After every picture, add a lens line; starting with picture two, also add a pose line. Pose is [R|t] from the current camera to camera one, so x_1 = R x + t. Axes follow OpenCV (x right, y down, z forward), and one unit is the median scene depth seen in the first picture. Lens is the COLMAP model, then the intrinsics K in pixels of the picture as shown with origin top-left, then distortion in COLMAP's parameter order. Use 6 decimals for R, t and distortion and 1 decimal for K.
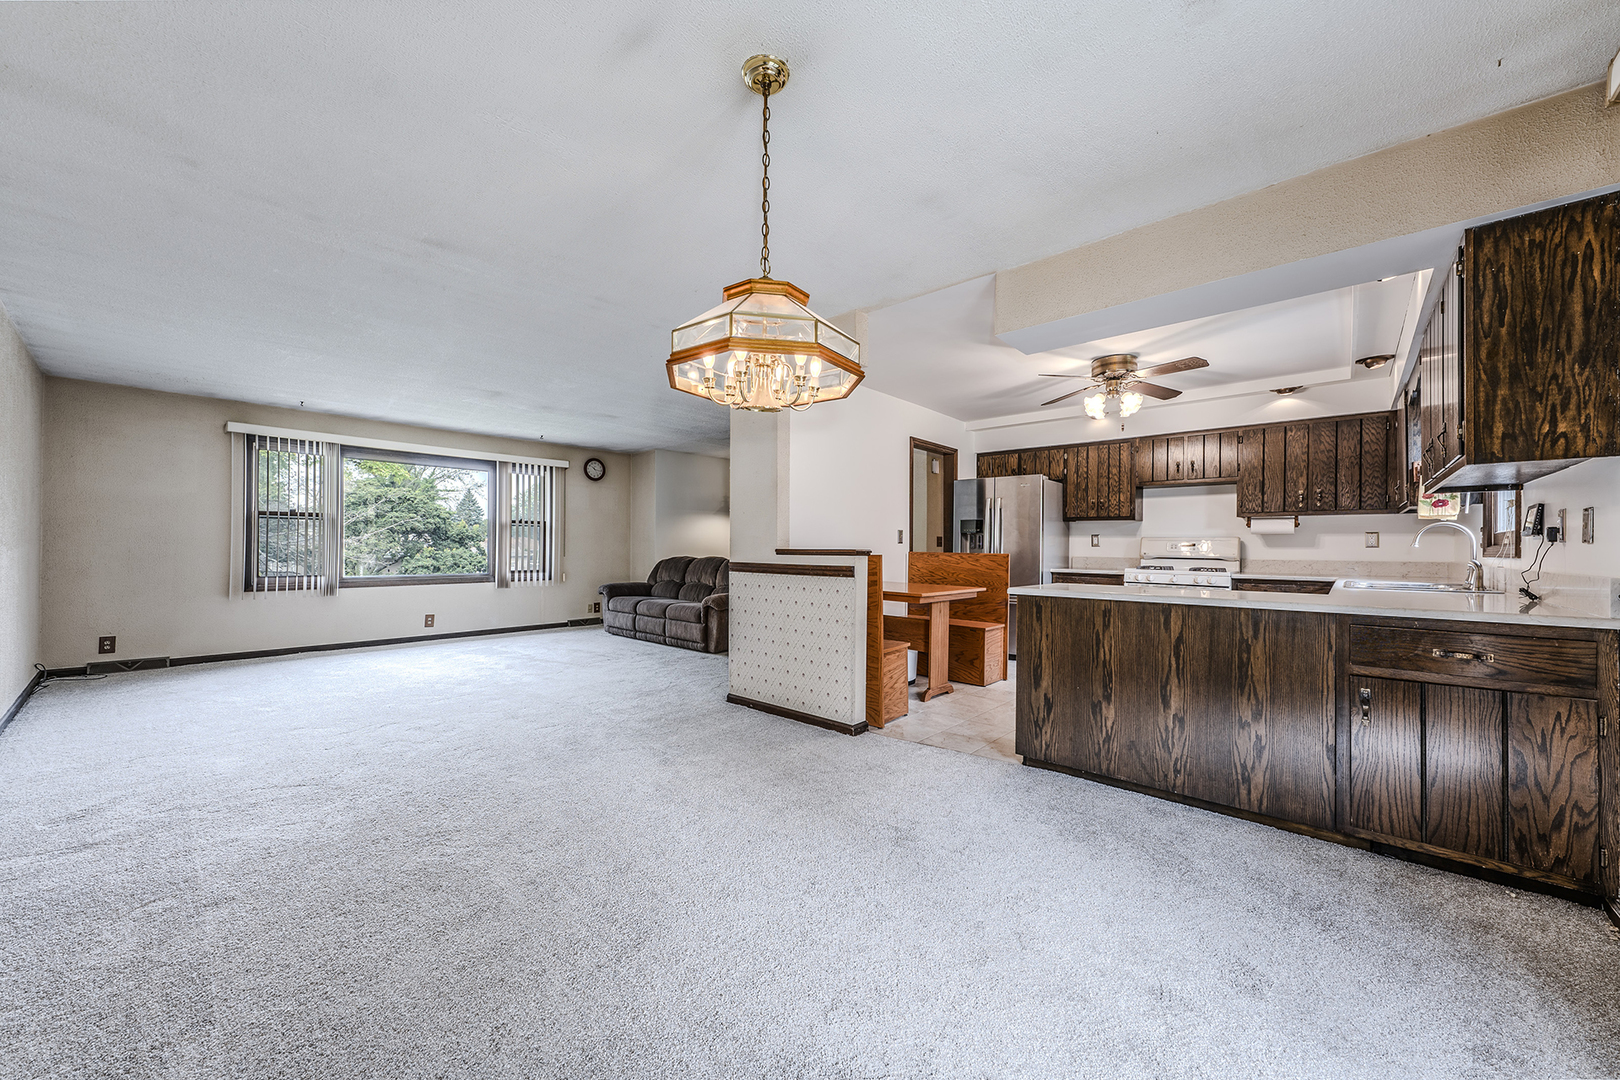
lens RADIAL K [[598.1, 0, 813.6], [0, 598.1, 547.6], [0, 0, 1]] dist [0.001324, -0.000061]
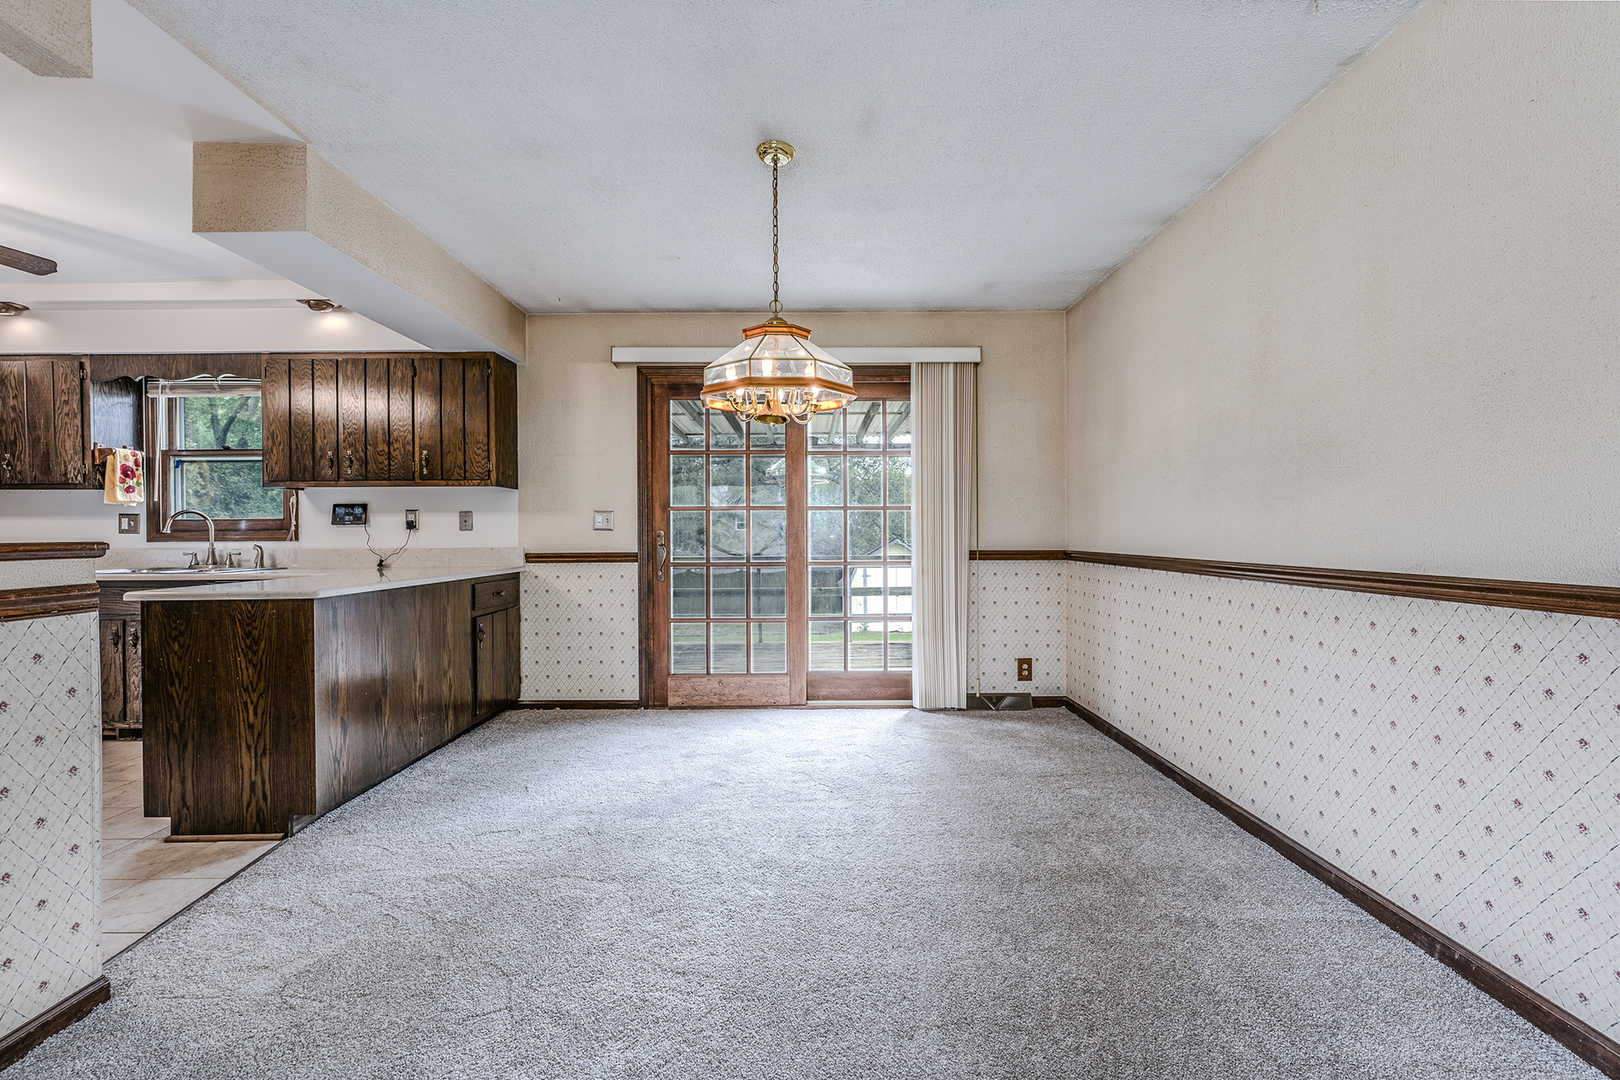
lens RADIAL K [[695.9, 0, 810.0], [0, 695.9, 540.0], [0, 0, 1]] dist [0.000691, 0.000091]
pose [[-0.666065, -0.009963, 0.745827, -0.377878], [0.000875, 0.999900, 0.014139, -0.002691], [-0.745893, 0.010070, -0.665990, 0.598044]]
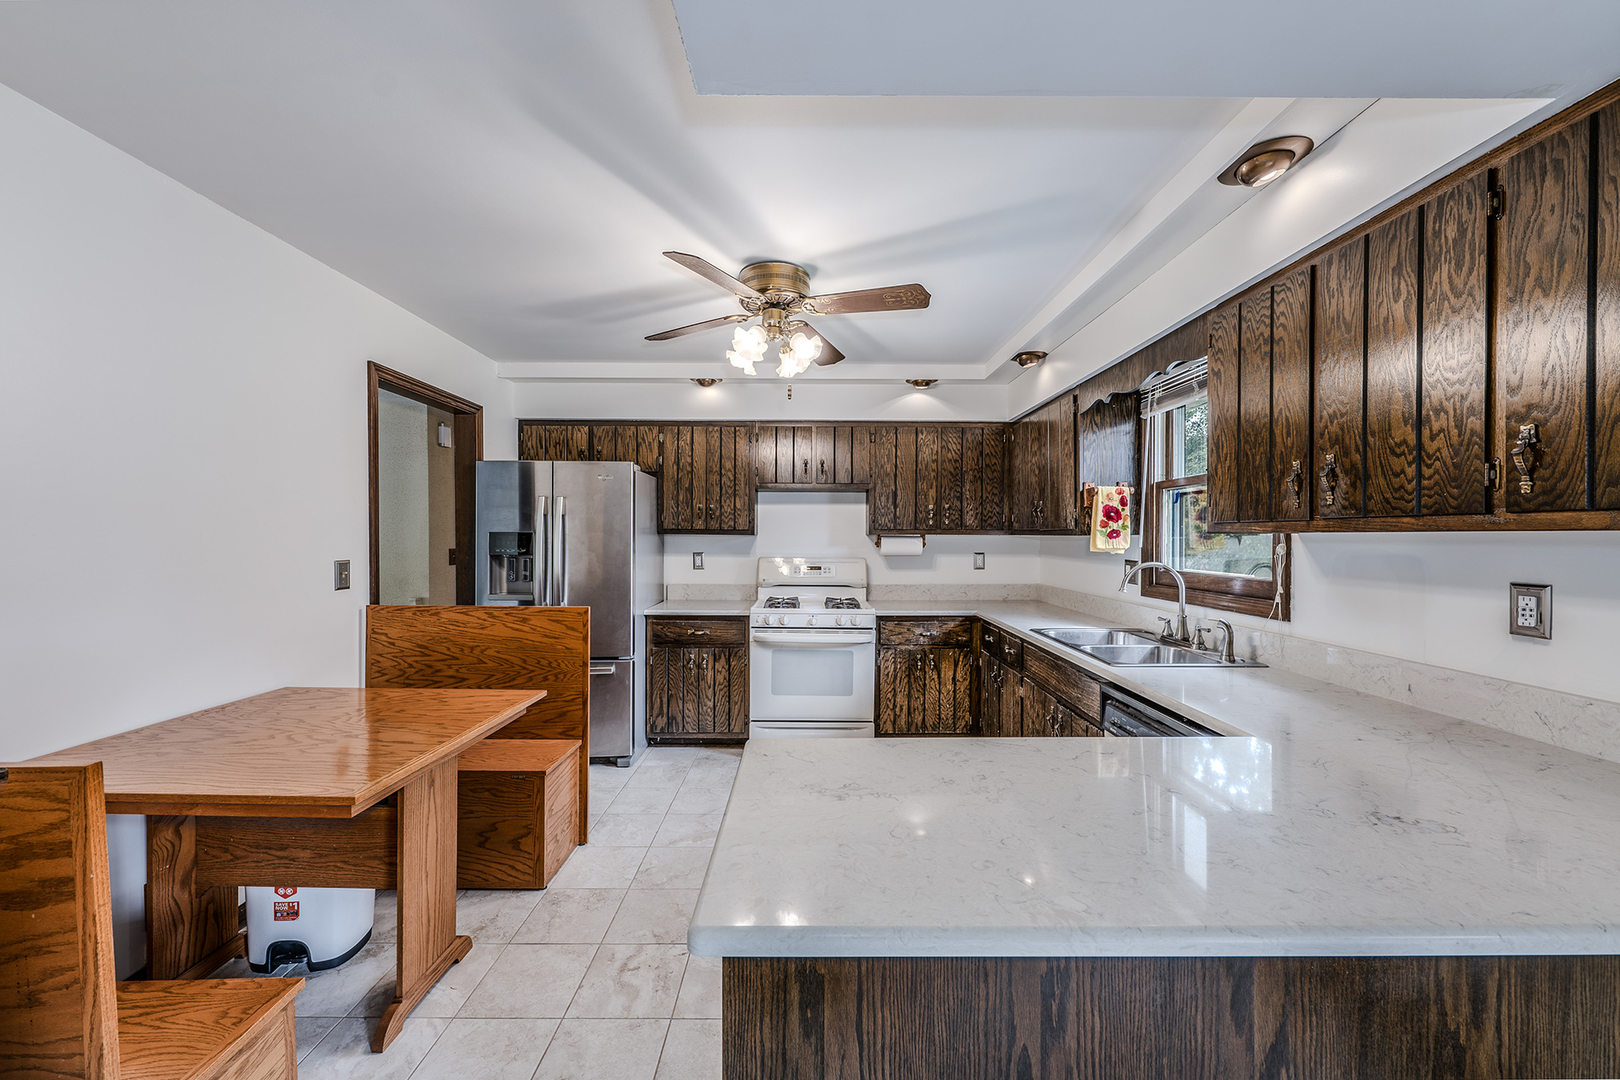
lens RADIAL K [[598.1, 0, 813.6], [0, 598.1, 547.6], [0, 0, 1]] dist [0.001324, -0.000061]
pose [[0.744687, -0.018405, 0.667160, 0.108906], [0.003676, 0.999718, 0.023477, -0.048910], [-0.667404, -0.015030, 0.744544, 0.421467]]
